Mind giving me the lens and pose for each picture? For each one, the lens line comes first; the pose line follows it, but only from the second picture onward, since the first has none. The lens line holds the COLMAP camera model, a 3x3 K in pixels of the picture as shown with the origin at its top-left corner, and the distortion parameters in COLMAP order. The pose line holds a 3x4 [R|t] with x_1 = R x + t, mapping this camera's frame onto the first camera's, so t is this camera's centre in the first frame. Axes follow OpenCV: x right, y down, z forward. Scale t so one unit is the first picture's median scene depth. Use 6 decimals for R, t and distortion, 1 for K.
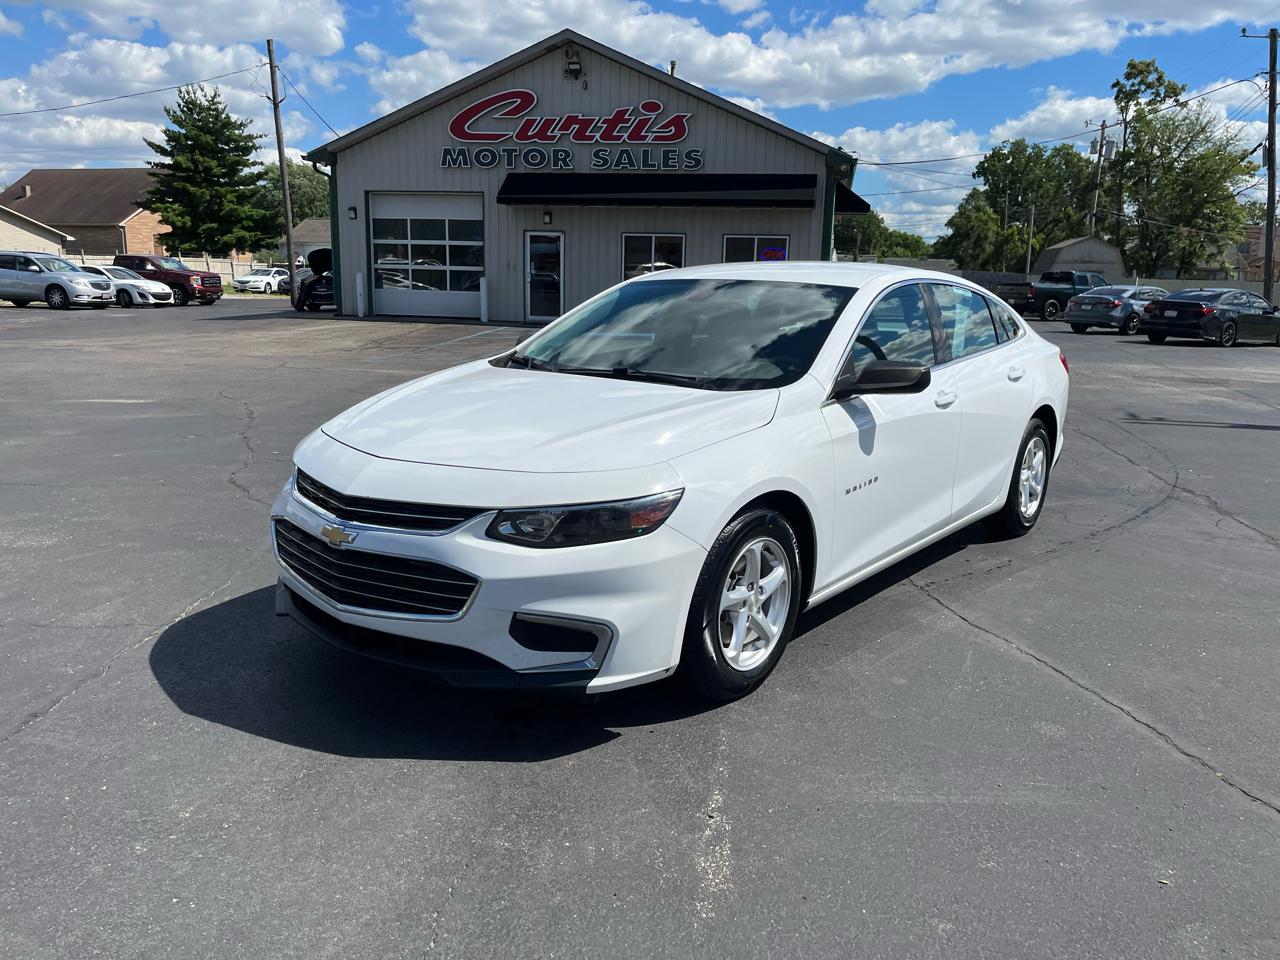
lens RADIAL K [[971.9, 0, 638.6], [0, 971.9, 478.9], [0, 0, 1]] dist [0.073248, -0.096970]
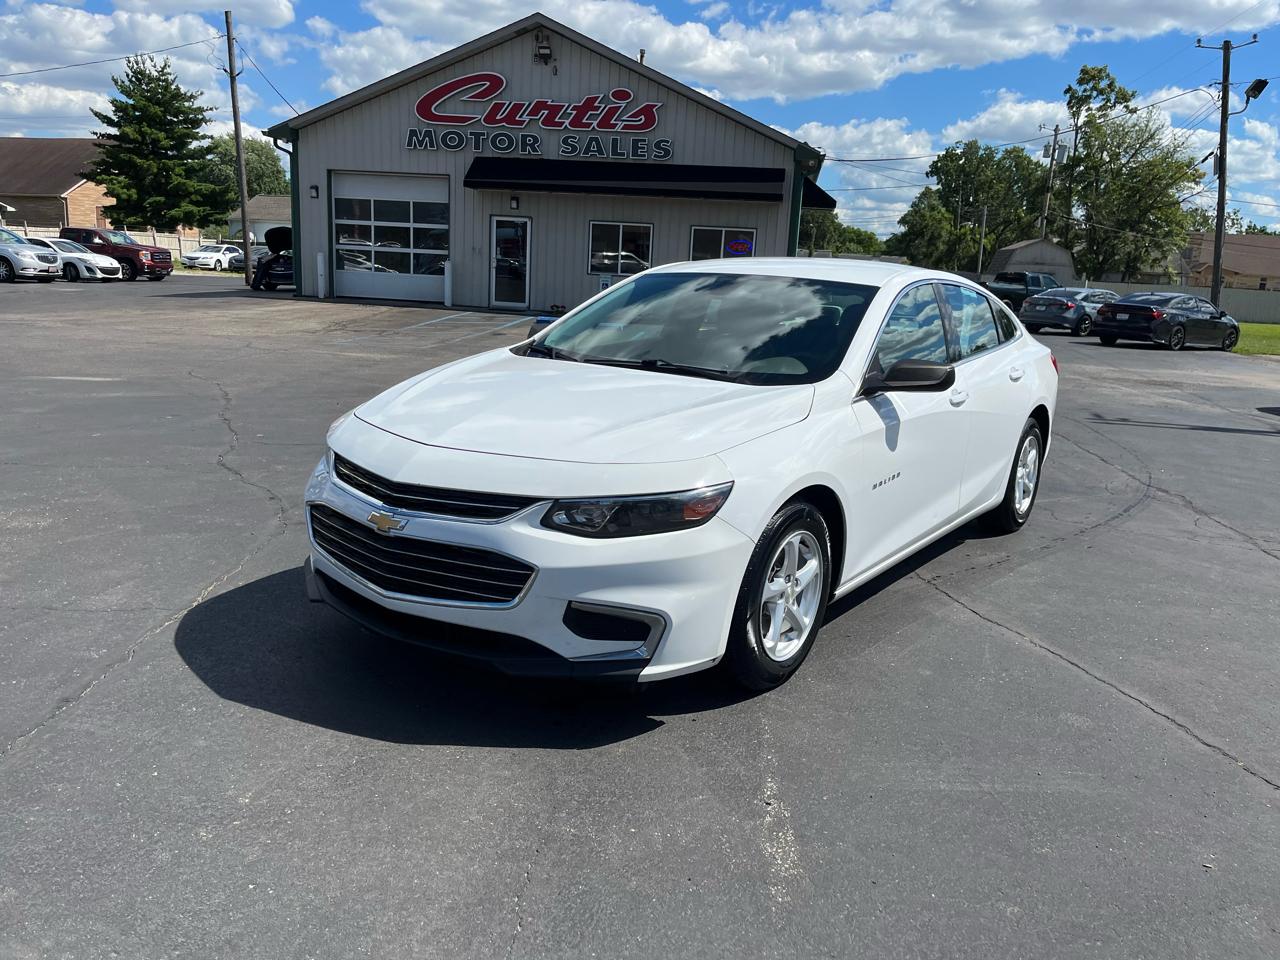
lens RADIAL K [[971.9, 0, 637.5], [0, 971.9, 478.2], [0, 0, 1]] dist [0.073248, -0.096970]
pose [[0.998567, 0.017878, 0.050448, -0.016869], [-0.018406, 0.999780, 0.010027, -0.000282], [-0.050257, -0.010941, 0.998676, -0.001287]]
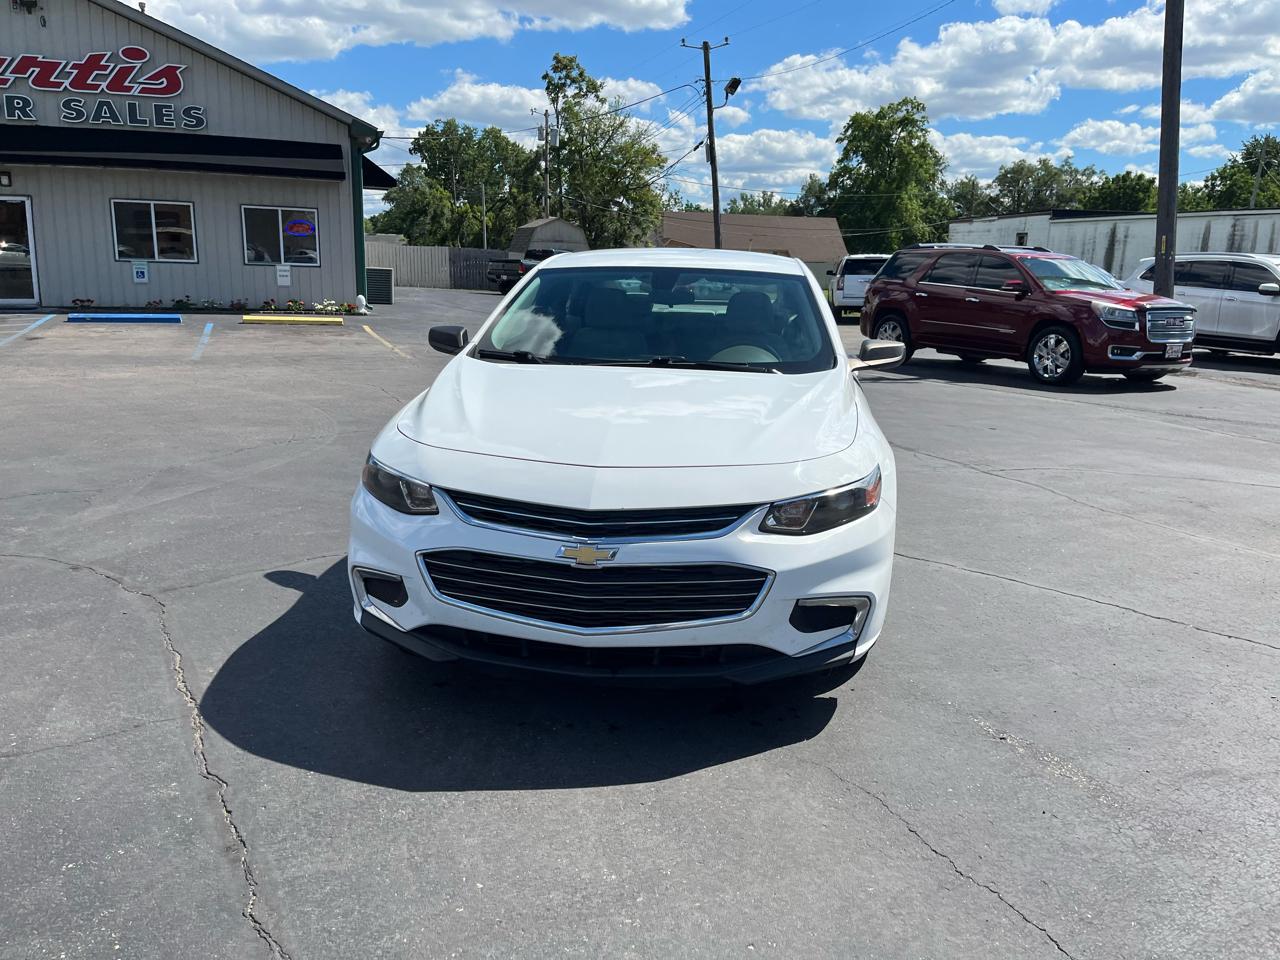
lens RADIAL K [[987.1, 0, 641.5], [0, 987.1, 479.0], [0, 0, 1]] dist [0.068106, -0.104276]
pose [[0.850199, -0.112315, 0.514341, -0.121722], [0.100852, 0.993631, 0.050268, -0.009163], [-0.516711, 0.009135, 0.856111, 0.028336]]
